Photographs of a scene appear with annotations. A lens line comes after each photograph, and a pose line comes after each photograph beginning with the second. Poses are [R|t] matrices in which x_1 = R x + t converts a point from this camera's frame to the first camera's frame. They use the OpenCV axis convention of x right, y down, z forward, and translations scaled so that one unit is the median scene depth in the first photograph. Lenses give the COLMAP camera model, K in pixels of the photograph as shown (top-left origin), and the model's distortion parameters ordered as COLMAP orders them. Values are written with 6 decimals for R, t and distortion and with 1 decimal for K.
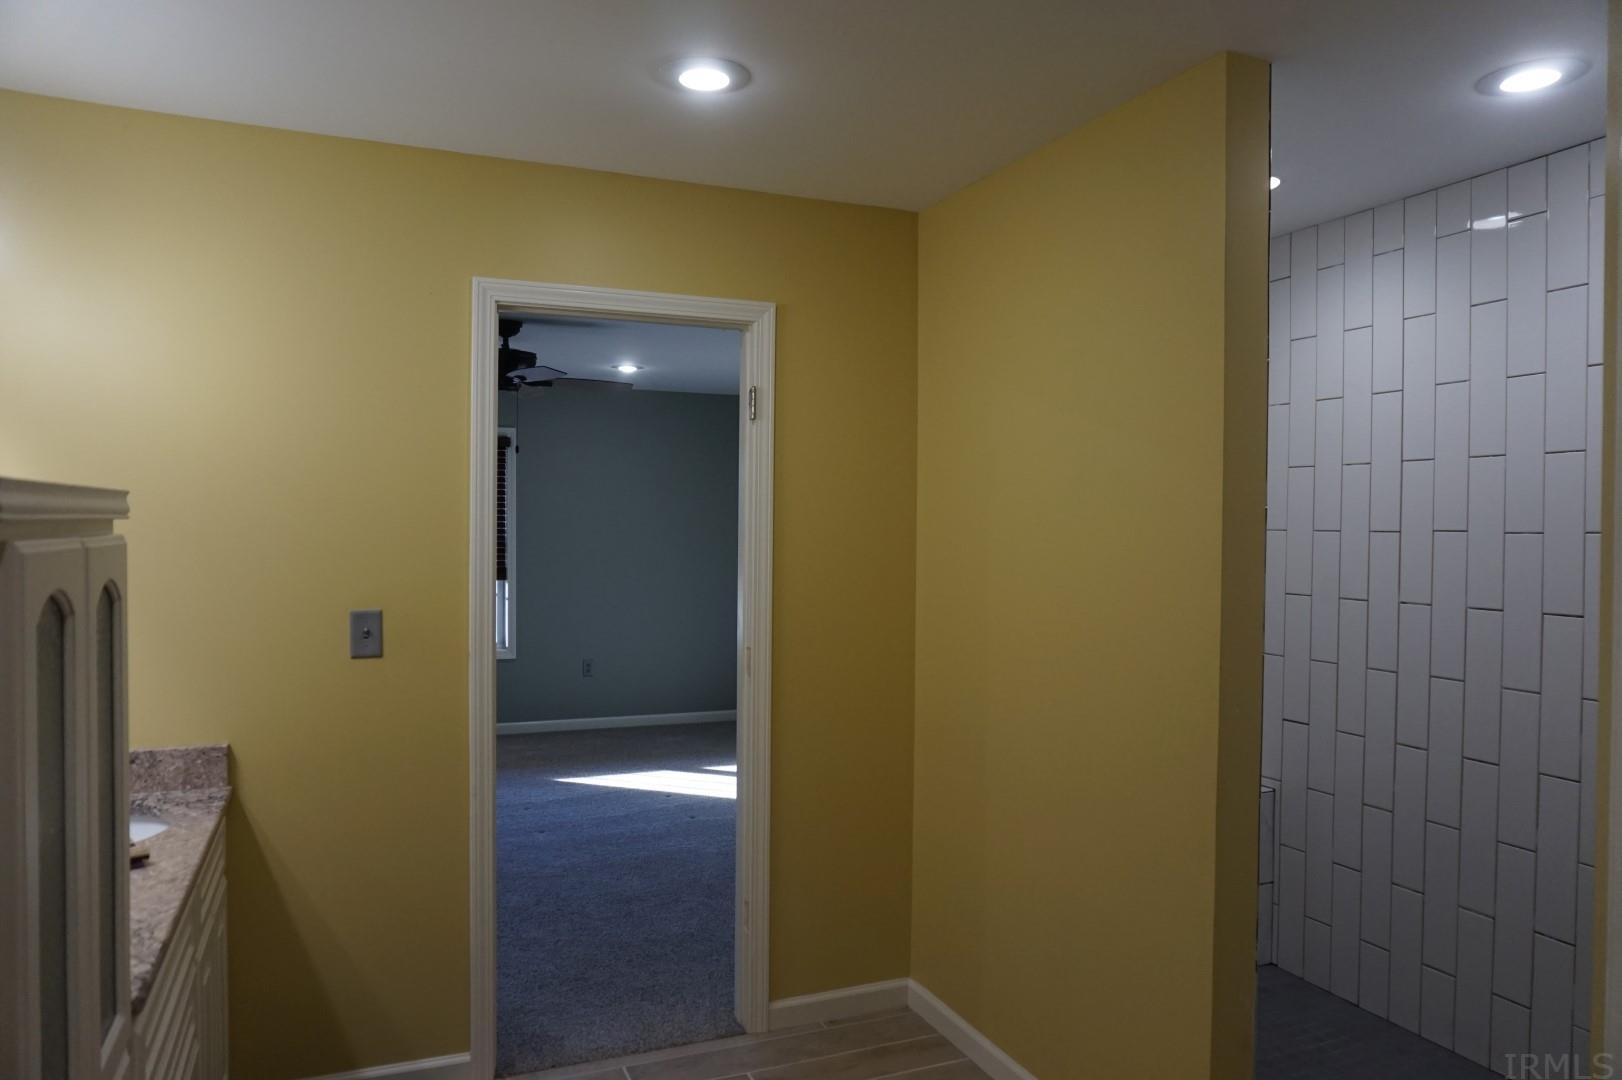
lens RADIAL K [[1100.6, 0, 807.4], [0, 1100.6, 540.7], [0, 0, 1]] dist [-0.014196, 0.006359]
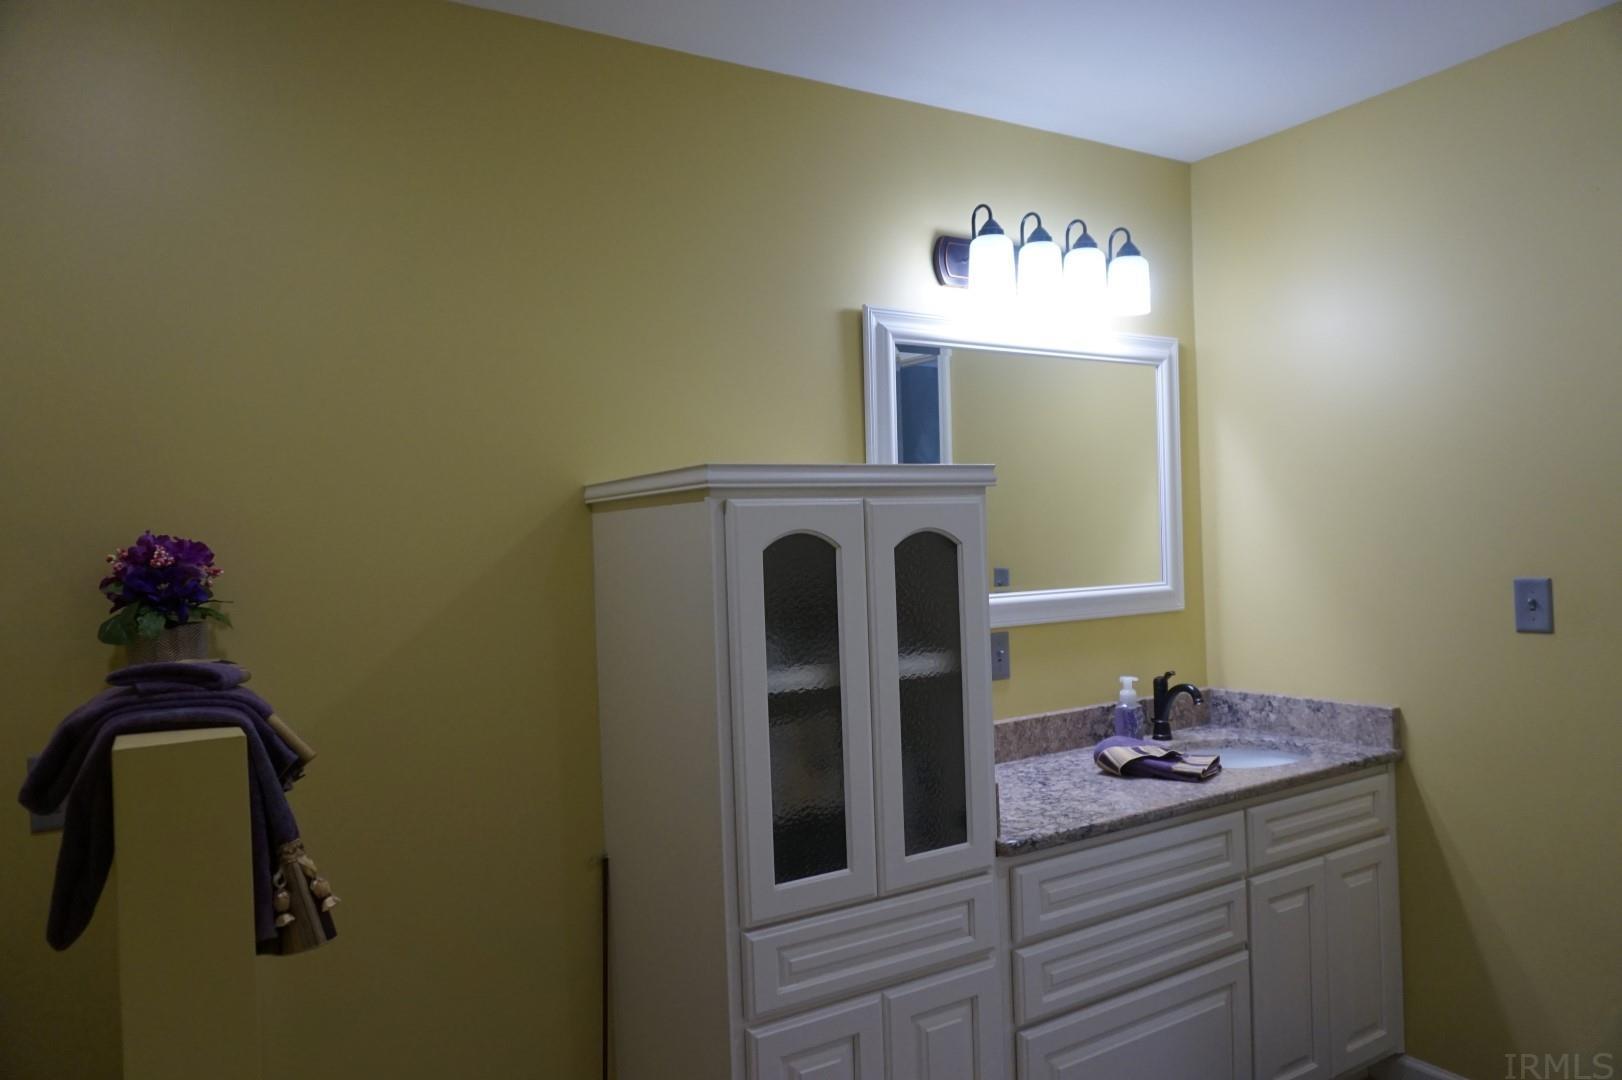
lens RADIAL K [[1100.6, 0, 819.6], [0, 1100.6, 545.9], [0, 0, 1]] dist [-0.014196, 0.006359]
pose [[0.150405, -0.021957, -0.988381, 0.399864], [0.023366, 0.999553, -0.018650, 0.043649], [0.988348, -0.020289, 0.150850, 0.330166]]
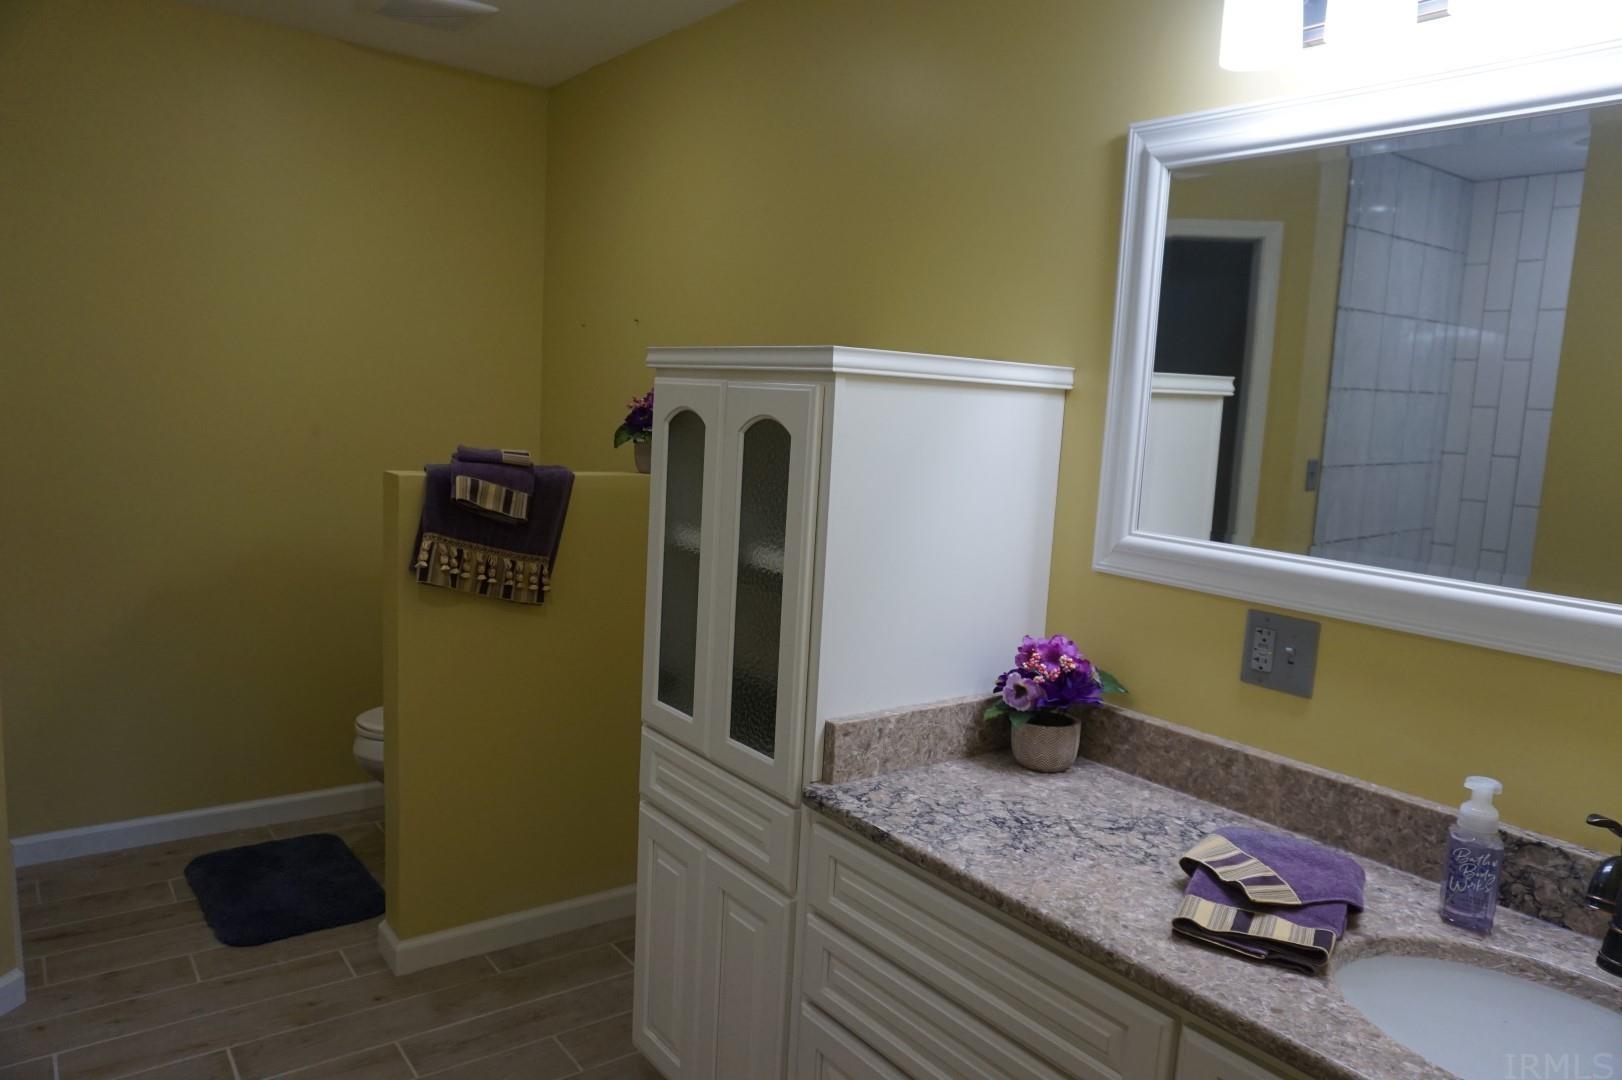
lens RADIAL K [[1100.6, 0, 822.4], [0, 1100.6, 535.9], [0, 0, 1]] dist [-0.014196, 0.006359]
pose [[-0.968112, -0.043961, -0.246631, -0.211477], [-0.077798, 0.988565, 0.129175, 0.000272], [0.238132, 0.144244, -0.960462, 1.234807]]
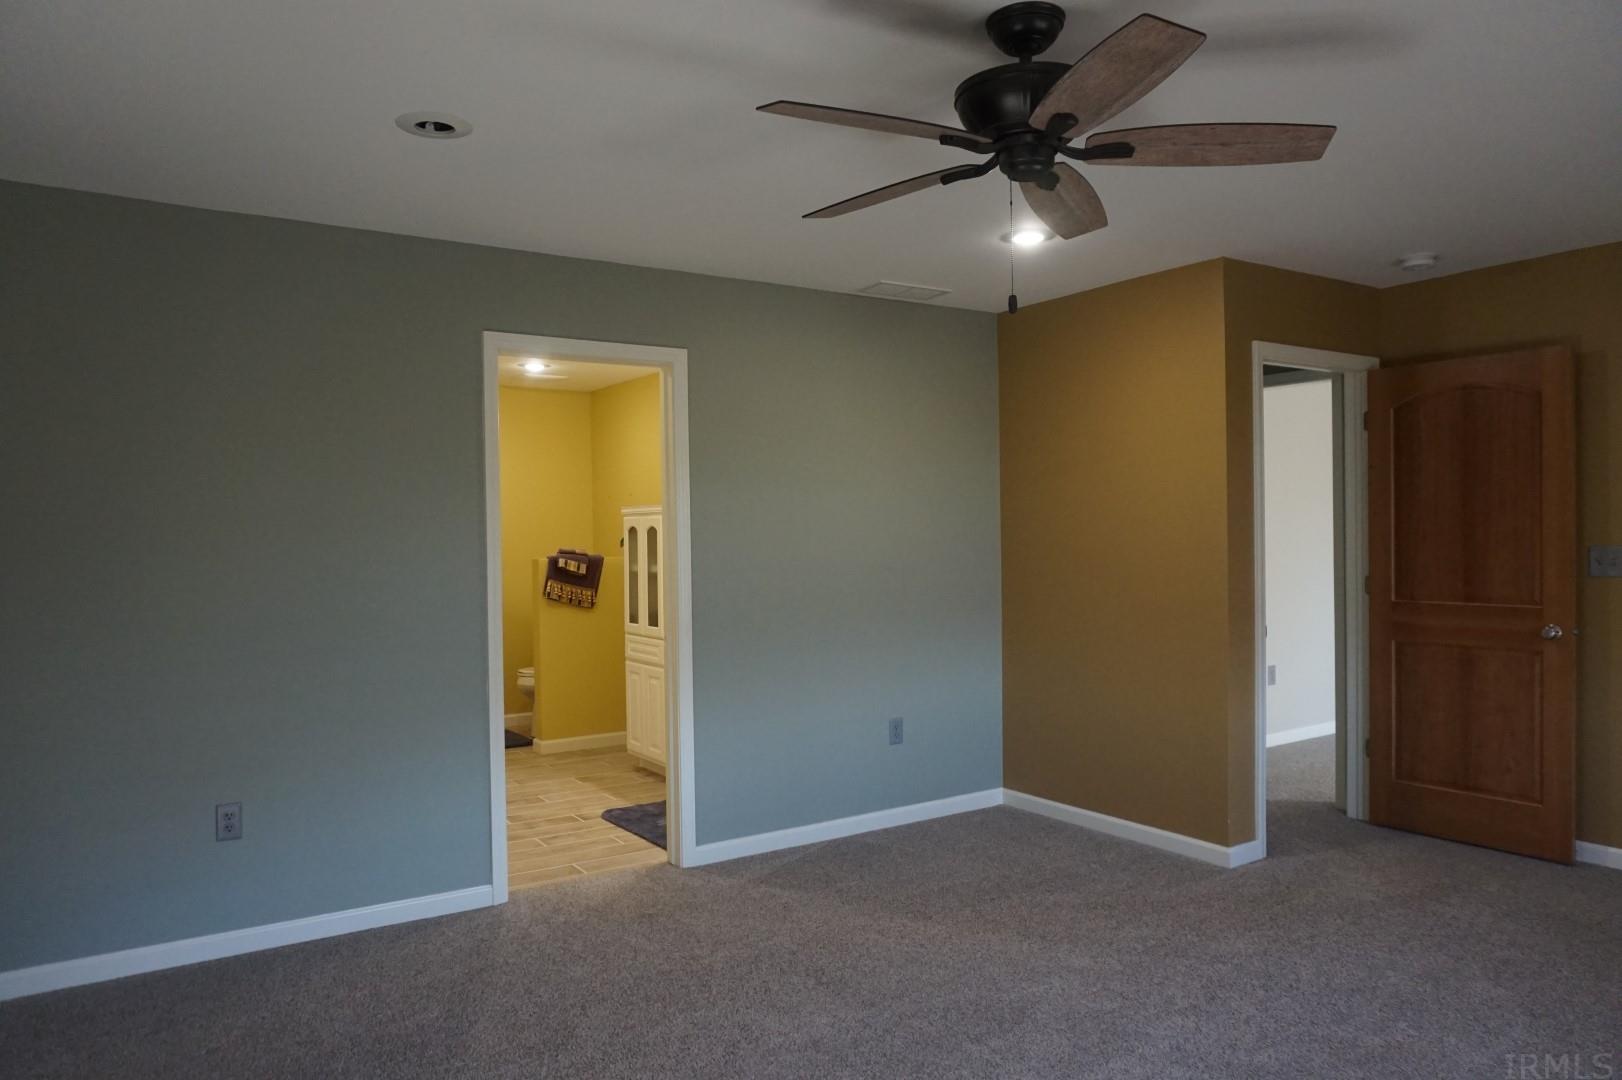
lens RADIAL K [[1100.6, 0, 814.0], [0, 1100.6, 529.8], [0, 0, 1]] dist [-0.014196, 0.006359]
pose [[-0.984741, -0.006525, -0.173905, -0.280343], [-0.009038, 0.999866, 0.013665, -0.011332], [0.173793, 0.015028, -0.984668, 3.002058]]
